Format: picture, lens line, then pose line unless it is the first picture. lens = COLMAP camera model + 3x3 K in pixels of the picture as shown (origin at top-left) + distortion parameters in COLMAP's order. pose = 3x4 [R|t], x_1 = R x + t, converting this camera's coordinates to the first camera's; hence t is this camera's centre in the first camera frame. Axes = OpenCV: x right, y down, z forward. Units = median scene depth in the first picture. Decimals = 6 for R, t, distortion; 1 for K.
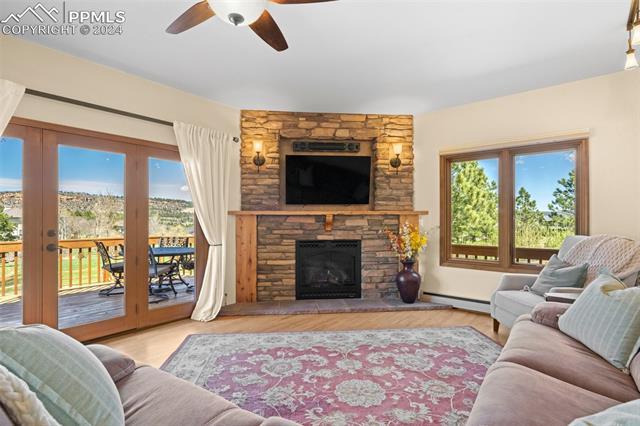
lens RADIAL K [[331.4, 0, 320.0], [0, 331.4, 213.0], [0, 0, 1]] dist [-0.000695, -0.000147]
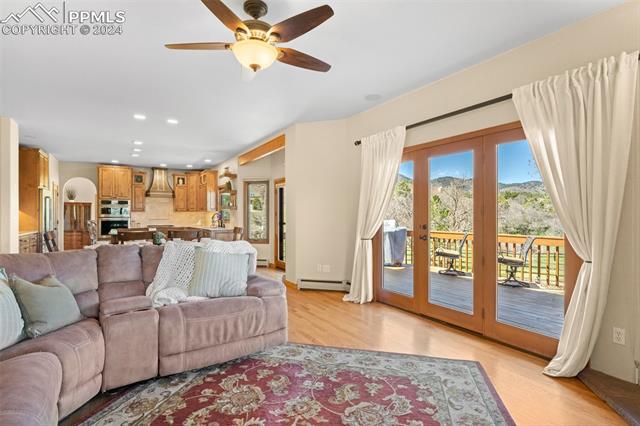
lens RADIAL K [[331.4, 0, 320.0], [0, 331.4, 213.0], [0, 0, 1]] dist [-0.000695, -0.000147]
pose [[-0.361253, -0.002055, -0.932466, 0.313412], [0.016407, 0.999829, -0.008560, 0.006052], [0.932324, -0.018391, -0.361157, 0.598890]]
